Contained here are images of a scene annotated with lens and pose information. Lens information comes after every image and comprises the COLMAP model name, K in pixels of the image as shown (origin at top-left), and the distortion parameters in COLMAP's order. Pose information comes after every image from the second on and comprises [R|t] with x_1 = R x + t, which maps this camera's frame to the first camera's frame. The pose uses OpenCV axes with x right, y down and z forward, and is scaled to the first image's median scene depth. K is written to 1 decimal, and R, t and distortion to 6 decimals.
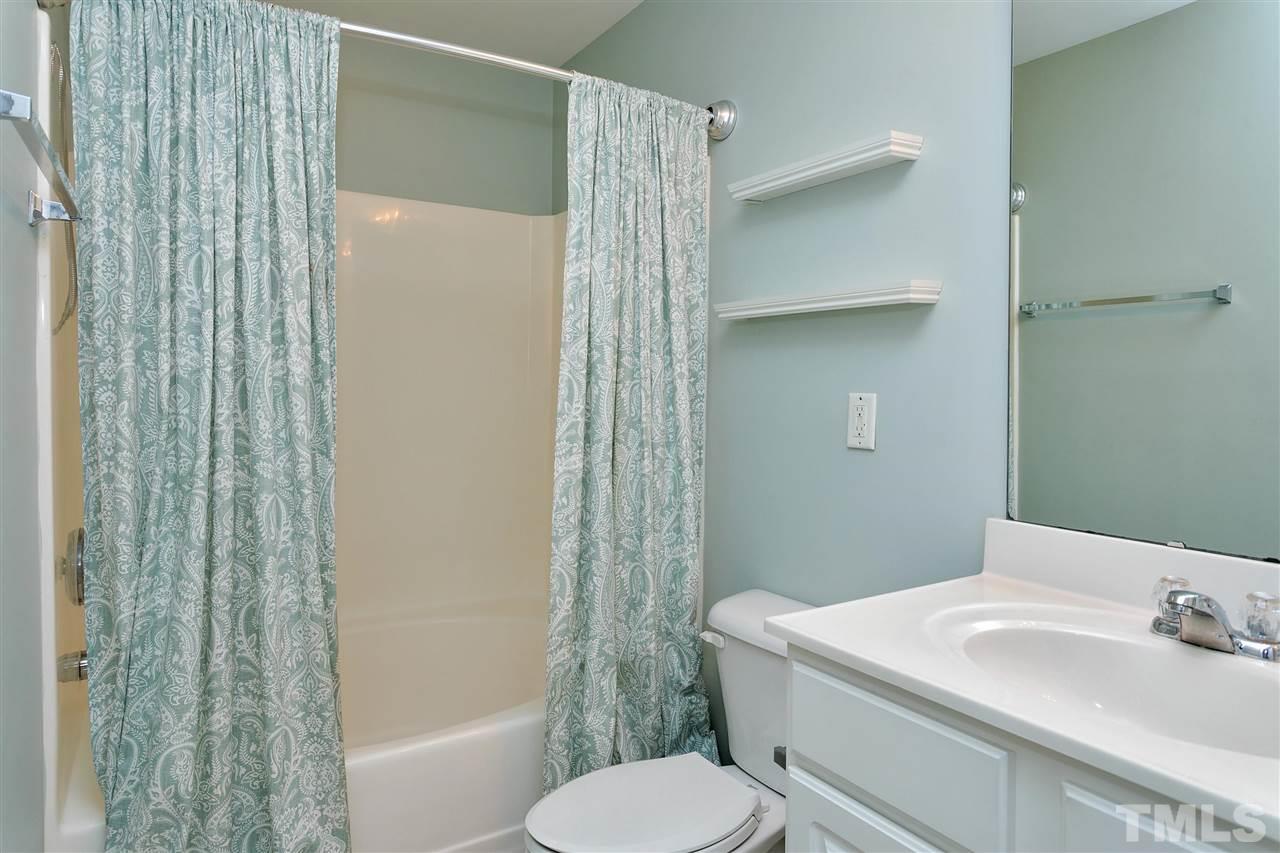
lens RADIAL K [[803.5, 0, 640.0], [0, 803.5, 426.5], [0, 0, 1]] dist [-0.001388, 0.000568]
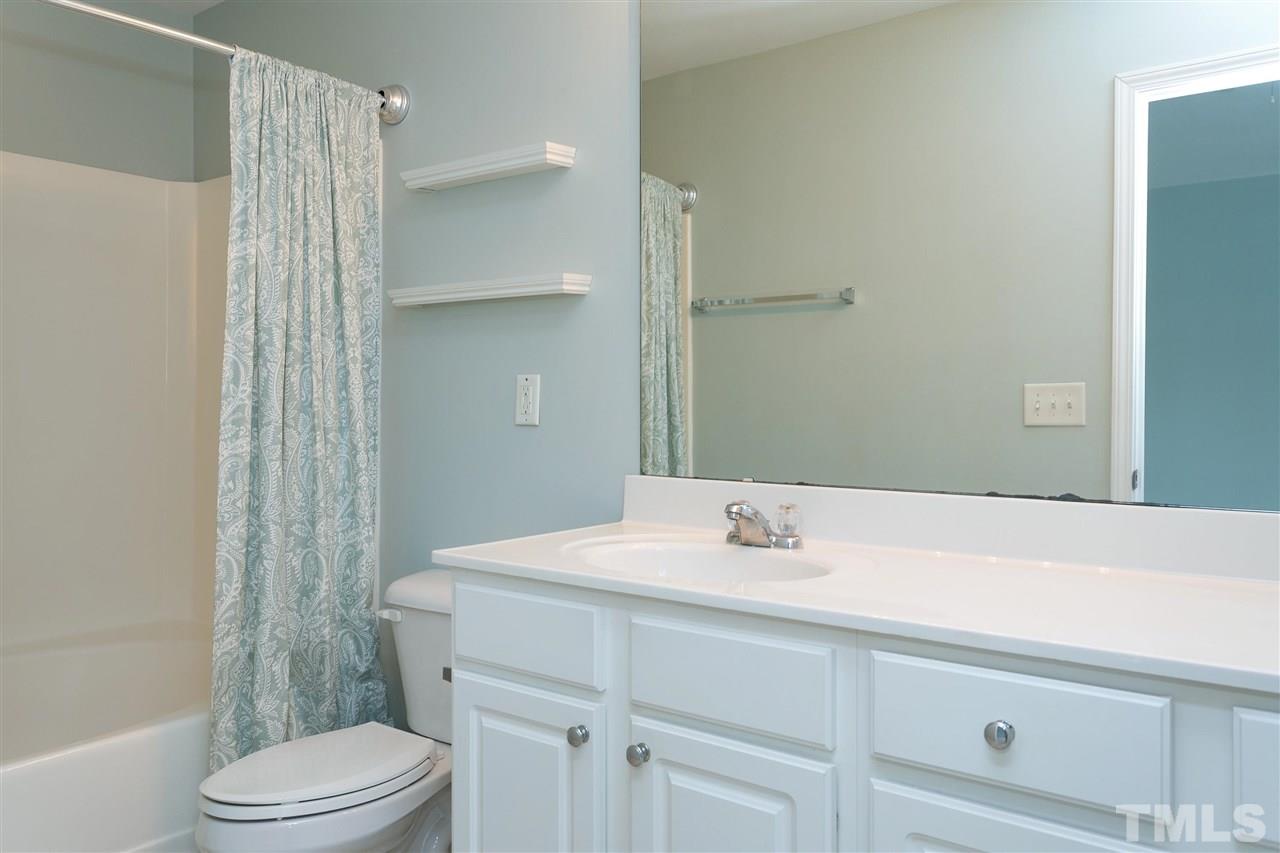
lens RADIAL K [[1017.8, 0, 661.5], [0, 1017.8, 400.6], [0, 0, 1]] dist [0.003771, 0.003298]
pose [[0.939551, -0.005819, 0.342361, -0.023894], [0.022403, 0.998758, -0.044506, 0.052753], [-0.341676, 0.049486, 0.938514, -0.317530]]
